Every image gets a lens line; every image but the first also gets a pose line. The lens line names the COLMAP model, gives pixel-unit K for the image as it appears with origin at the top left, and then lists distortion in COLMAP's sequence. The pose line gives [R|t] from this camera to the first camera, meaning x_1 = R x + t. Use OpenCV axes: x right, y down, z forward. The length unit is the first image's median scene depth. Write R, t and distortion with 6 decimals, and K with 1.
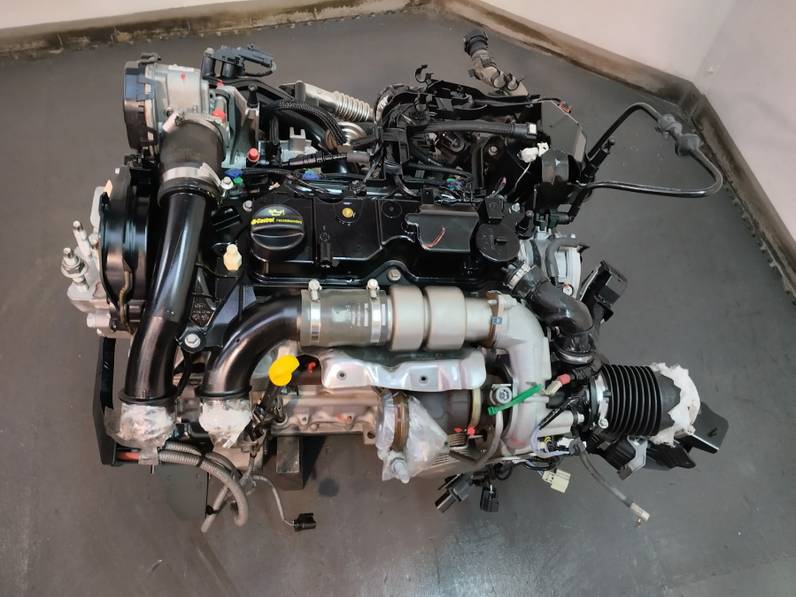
lens RADIAL K [[664.4, 0, 395.7], [0, 664.4, 300.5], [0, 0, 1]] dist [0.066304, -0.084544]
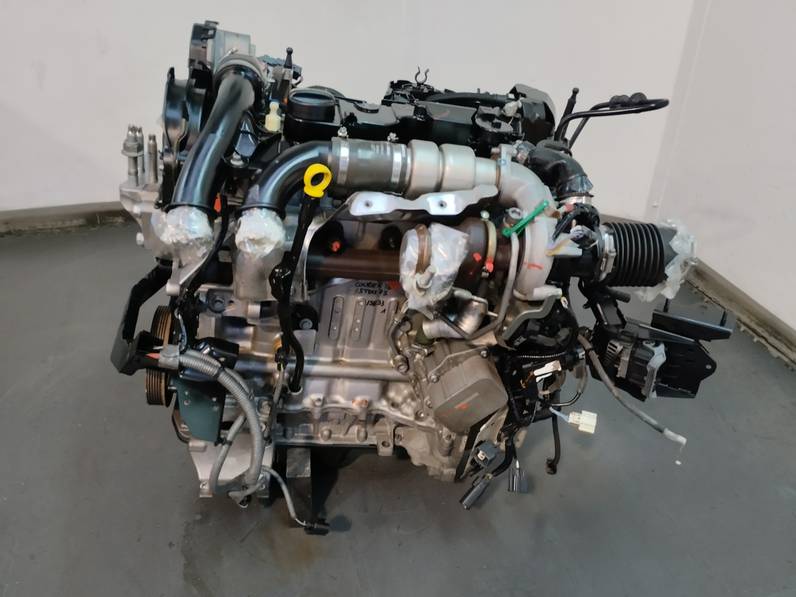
lens RADIAL K [[664.4, 0, 395.7], [0, 664.4, 300.5], [0, 0, 1]] dist [0.066304, -0.084544]
pose [[0.998788, -0.036572, 0.032926, -0.046928], [0.047733, 0.882689, -0.467527, 0.471522], [-0.011965, 0.468532, 0.883365, 0.060821]]
